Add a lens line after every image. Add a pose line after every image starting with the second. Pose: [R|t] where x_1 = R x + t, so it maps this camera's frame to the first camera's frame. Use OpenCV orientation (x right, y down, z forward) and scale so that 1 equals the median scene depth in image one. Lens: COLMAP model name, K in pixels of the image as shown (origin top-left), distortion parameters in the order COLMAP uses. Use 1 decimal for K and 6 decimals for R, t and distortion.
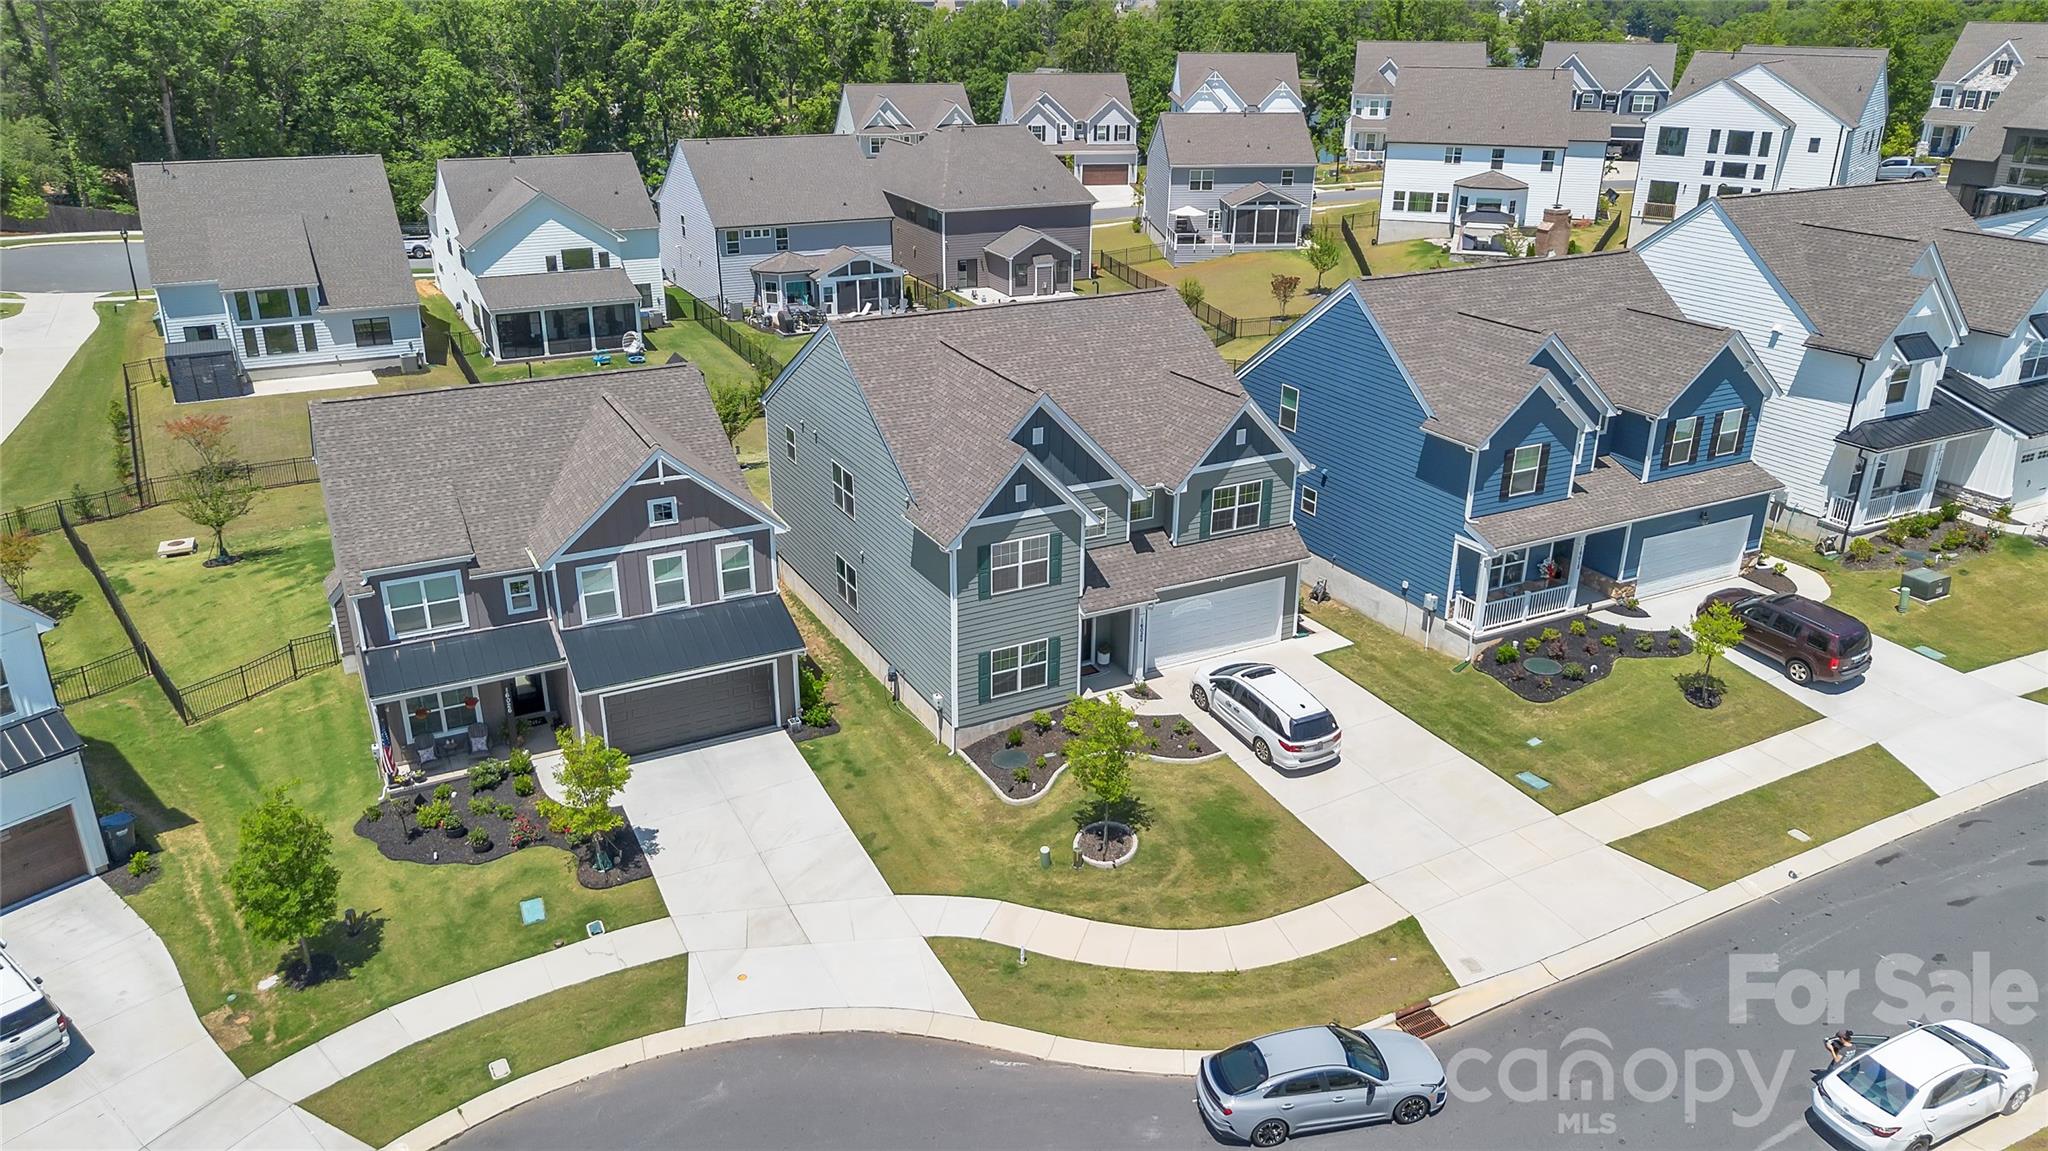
lens RADIAL K [[1455.7, 0, 1032.6], [0, 1455.7, 565.9], [0, 0, 1]] dist [0.069844, -0.080646]
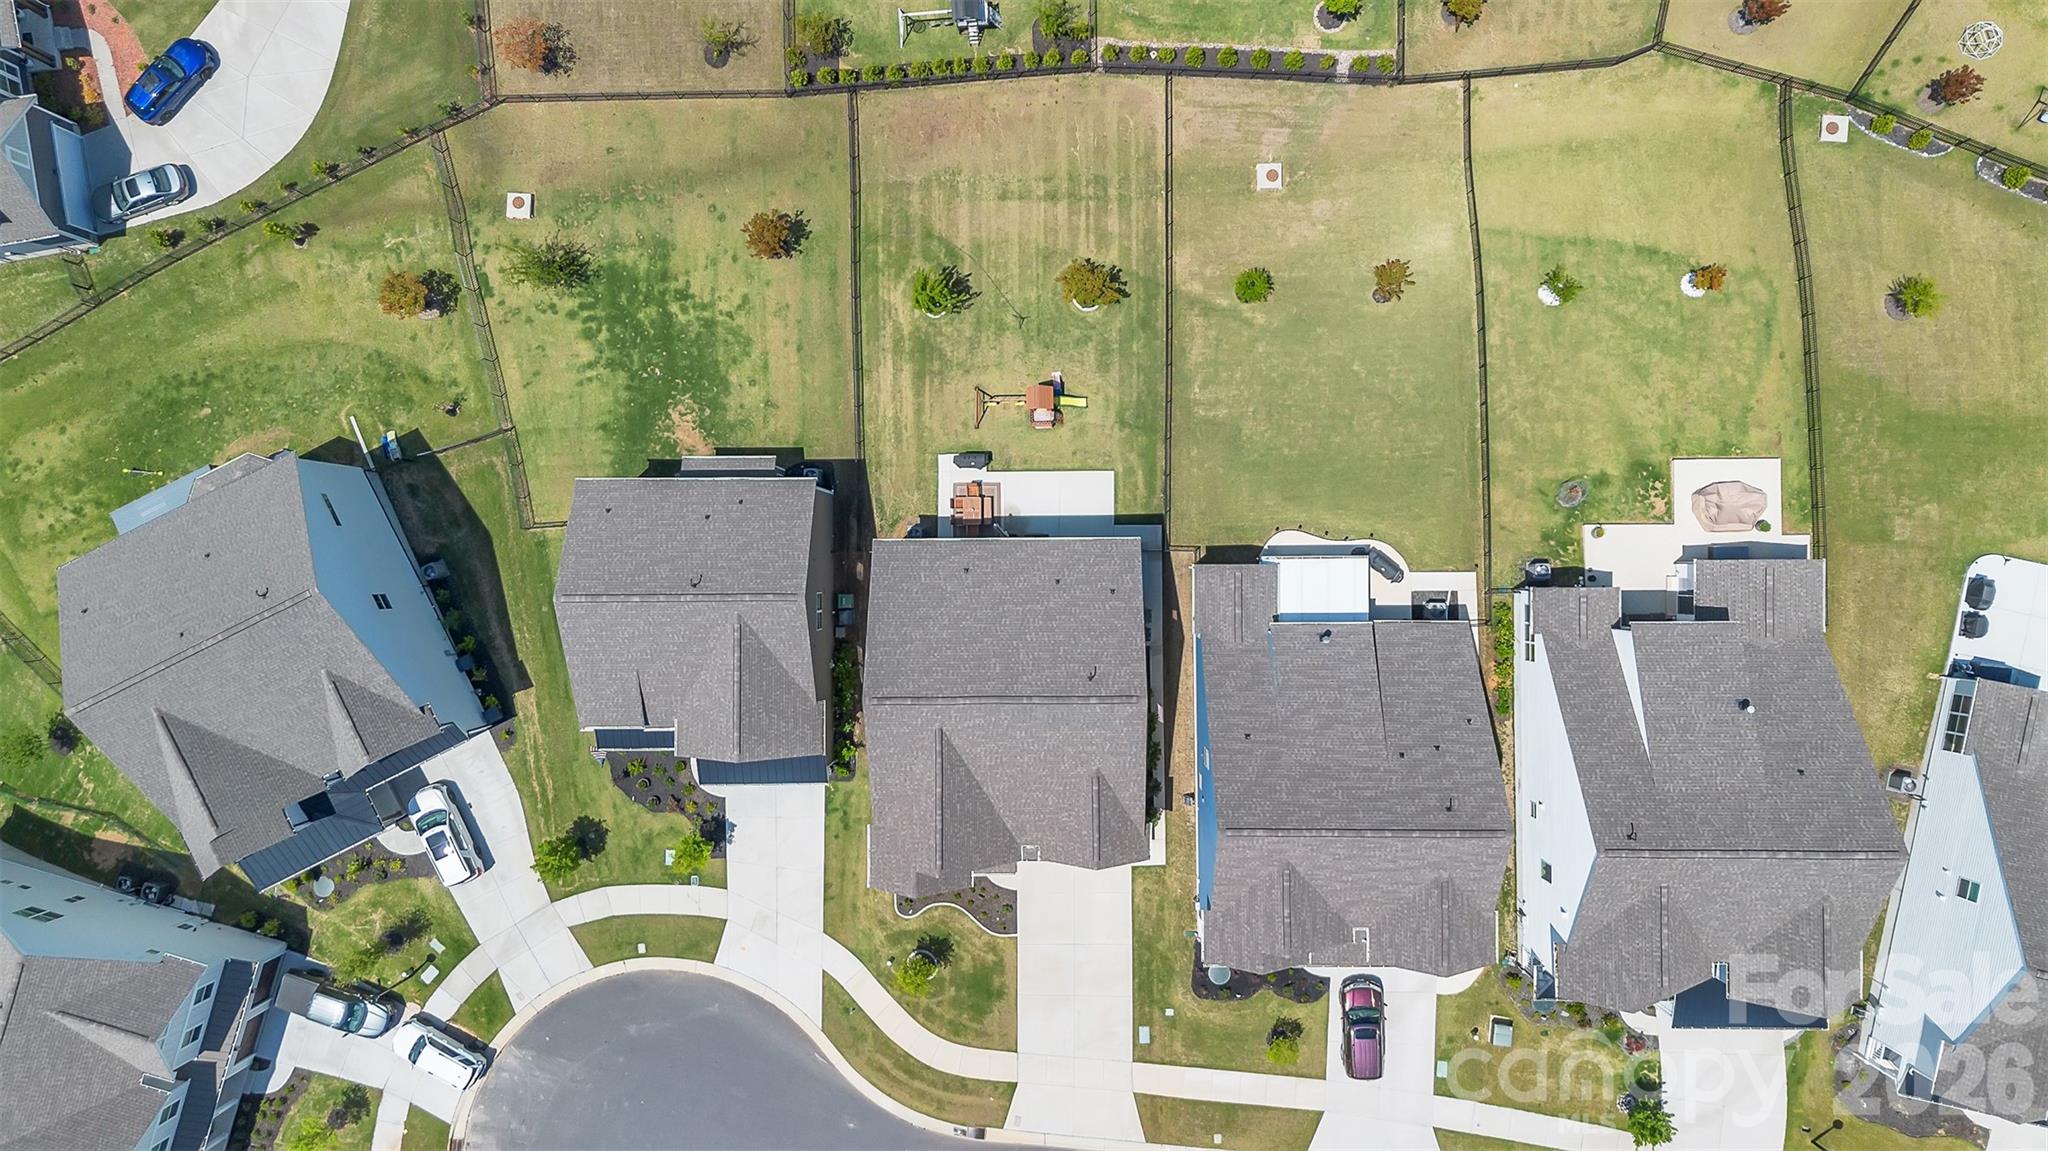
lens RADIAL K [[1455.7, 0, 1032.6], [0, 1455.7, 565.9], [0, 0, 1]] dist [0.069844, -0.080646]
pose [[0.884471, 0.466075, -0.022046, -0.024891], [-0.149429, 0.327698, 0.932891, -1.687530], [0.442021, -0.821820, 0.359484, 0.710847]]
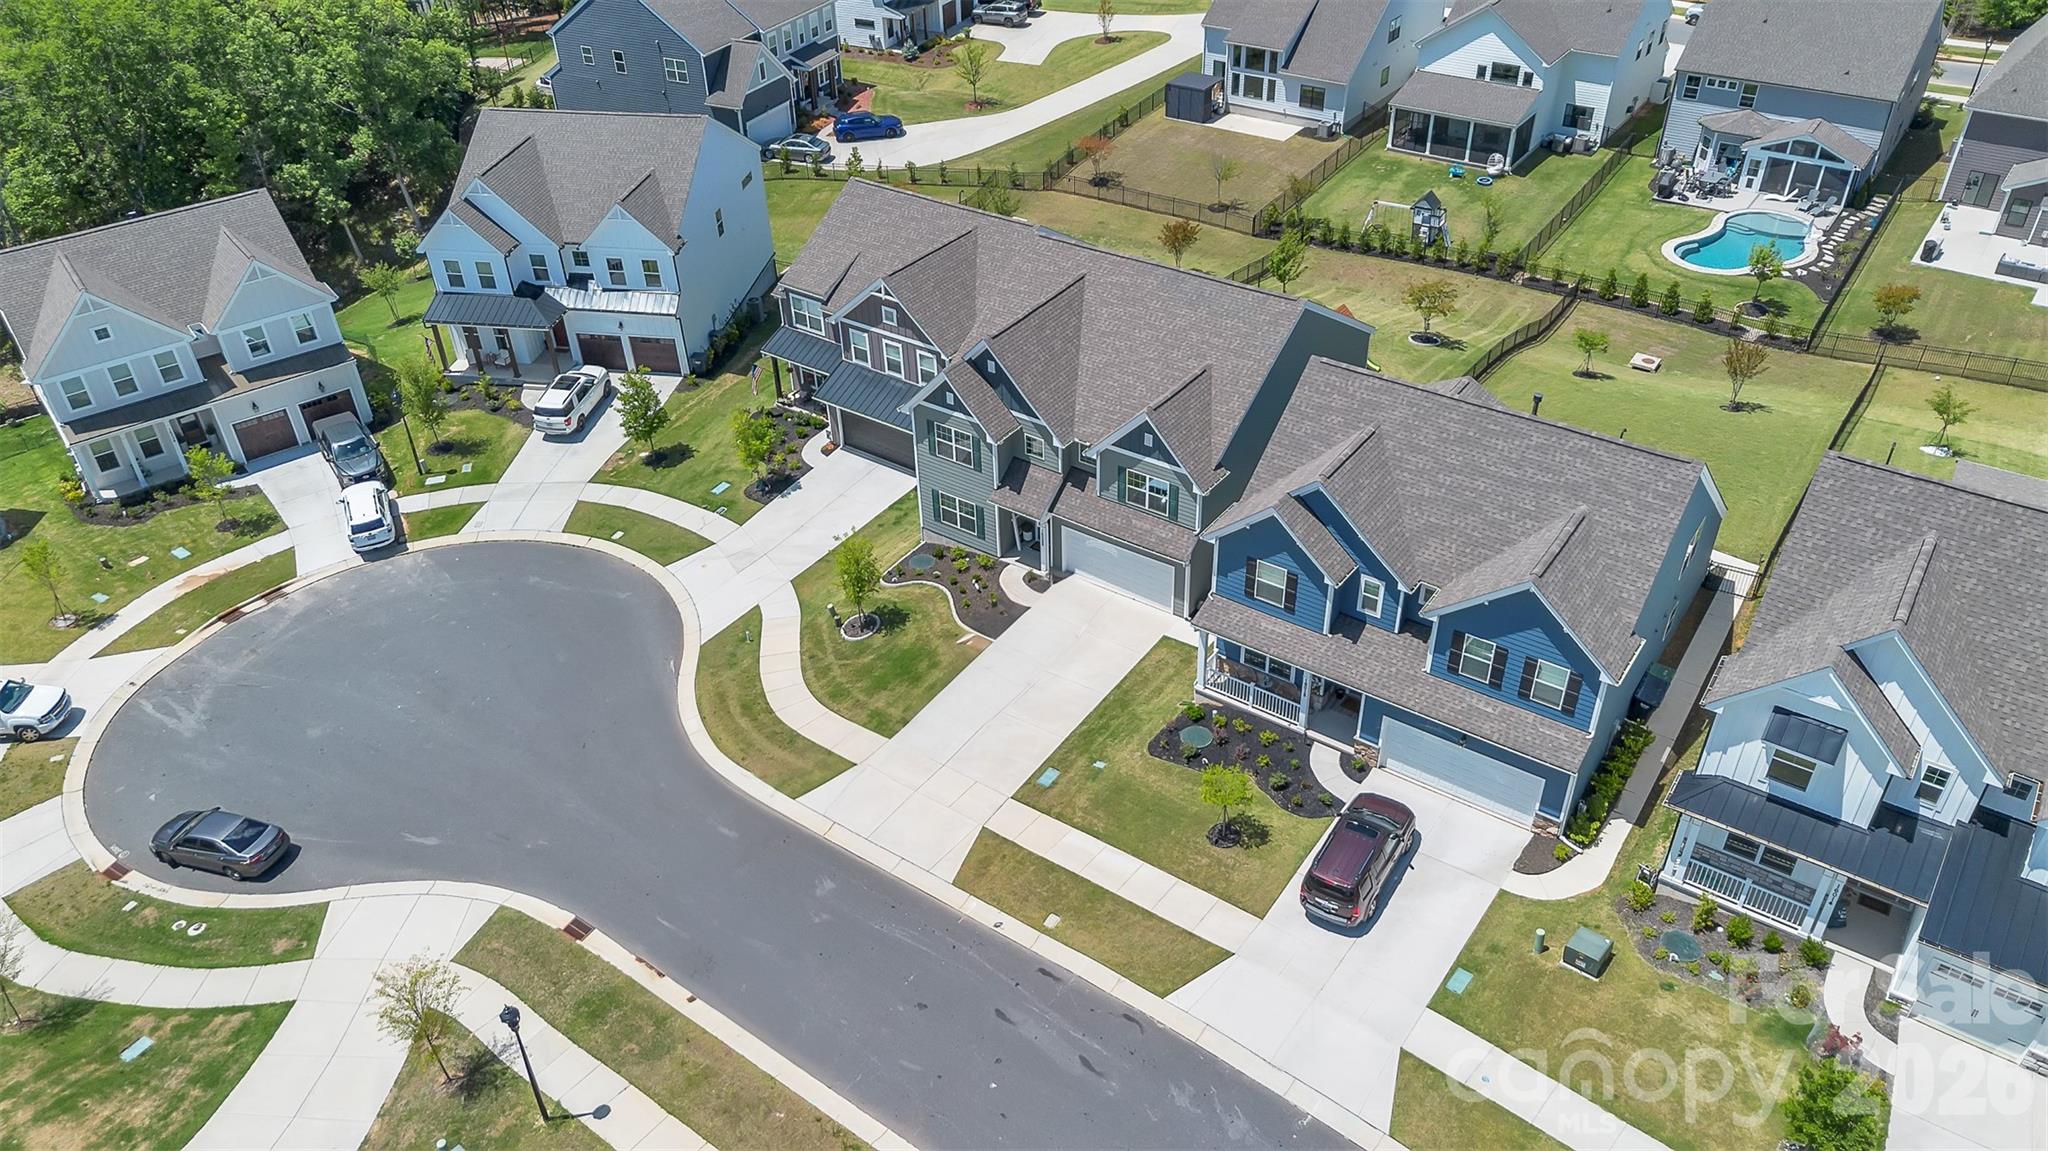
lens RADIAL K [[1455.7, 0, 1032.6], [0, 1455.7, 565.9], [0, 0, 1]] dist [0.069844, -0.080646]
pose [[0.450597, 0.503888, -0.736926, 1.095226], [-0.306685, 0.862610, 0.402303, -0.478083], [0.838395, 0.044727, 0.543225, 0.284615]]
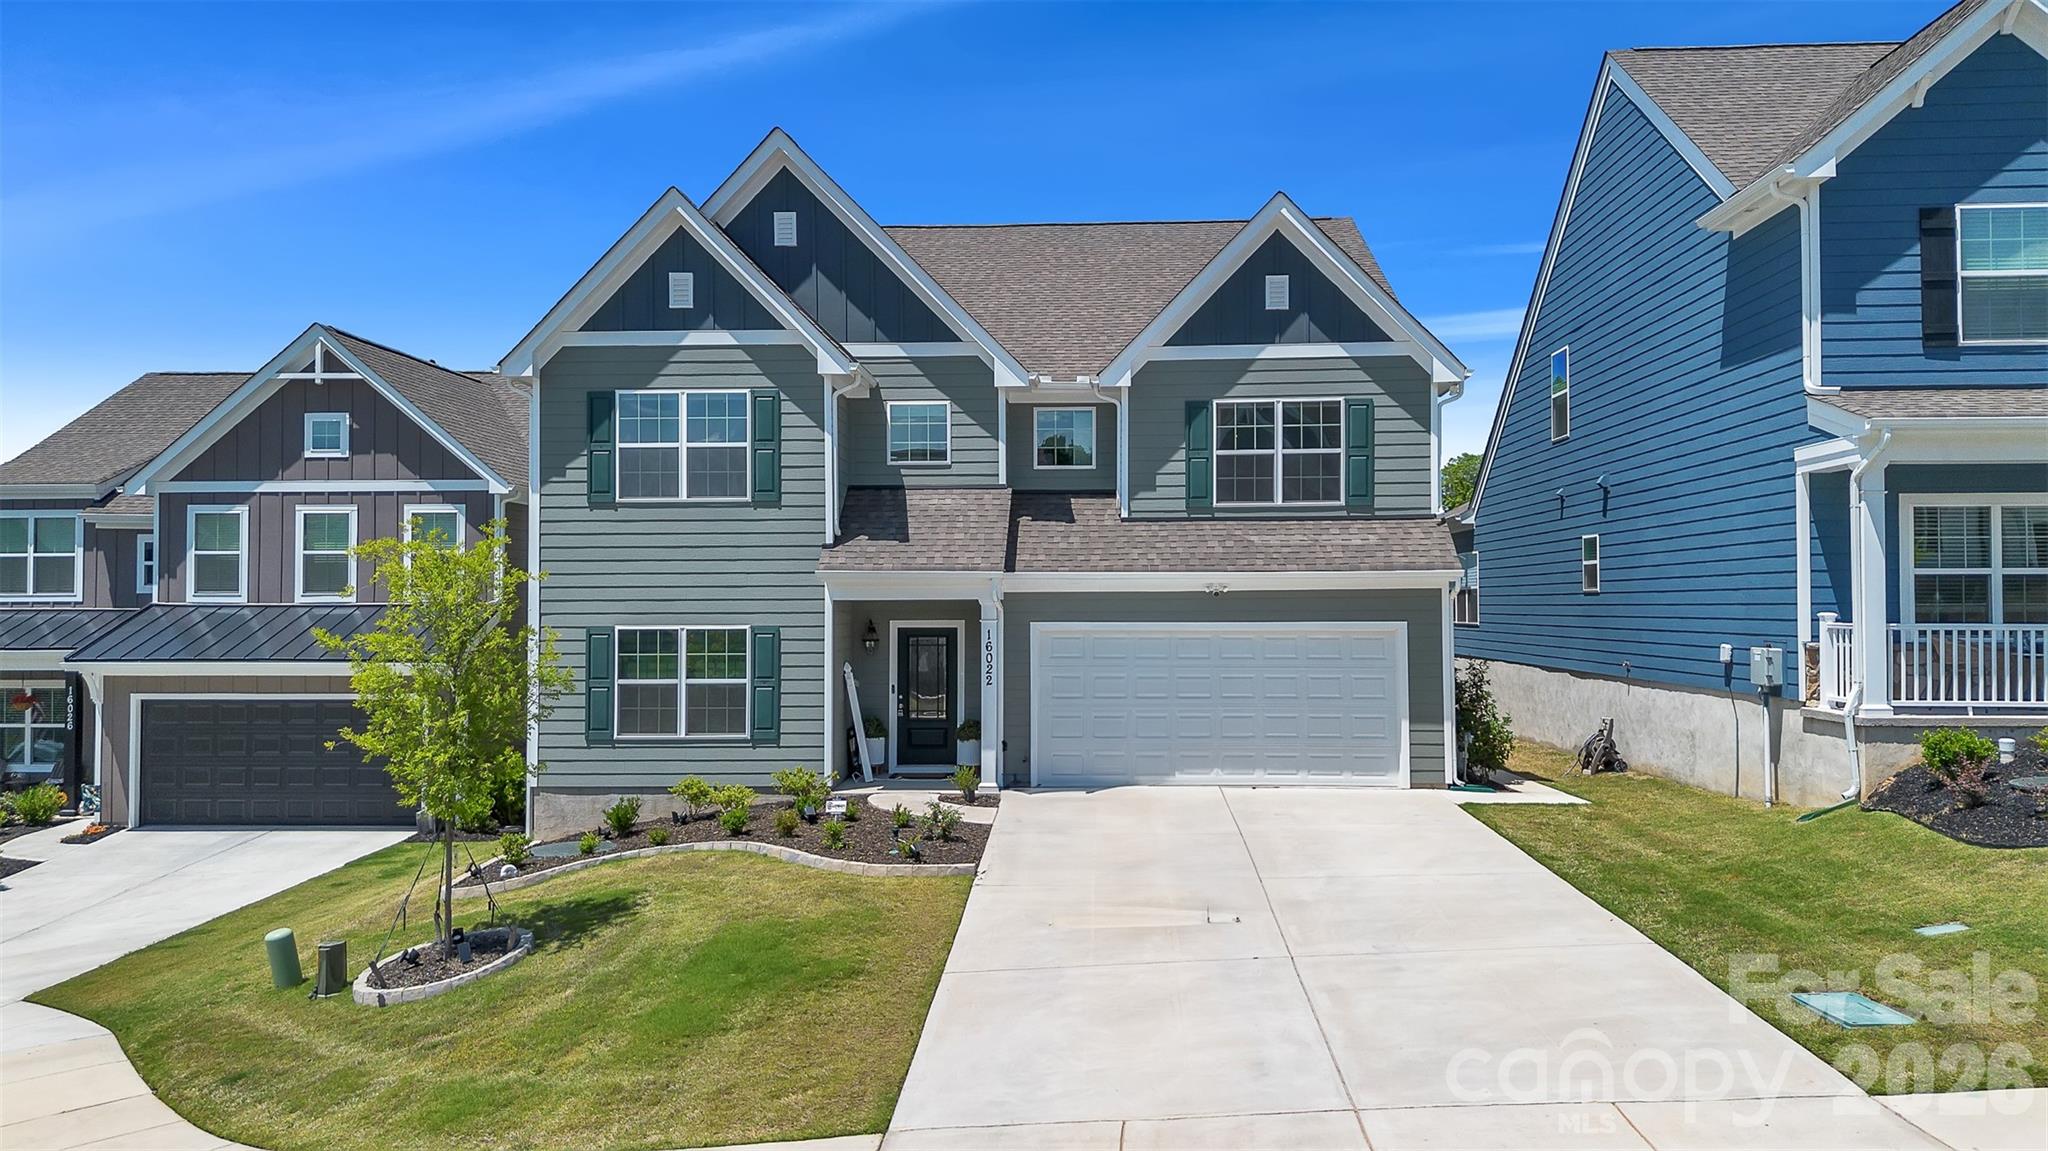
lens RADIAL K [[1455.7, 0, 1032.6], [0, 1455.7, 565.9], [0, 0, 1]] dist [0.069844, -0.080646]
pose [[0.856028, -0.025575, -0.516297, 0.332887], [-0.182395, 0.919593, -0.347966, 0.179211], [0.483683, 0.392039, 0.782532, 0.662387]]
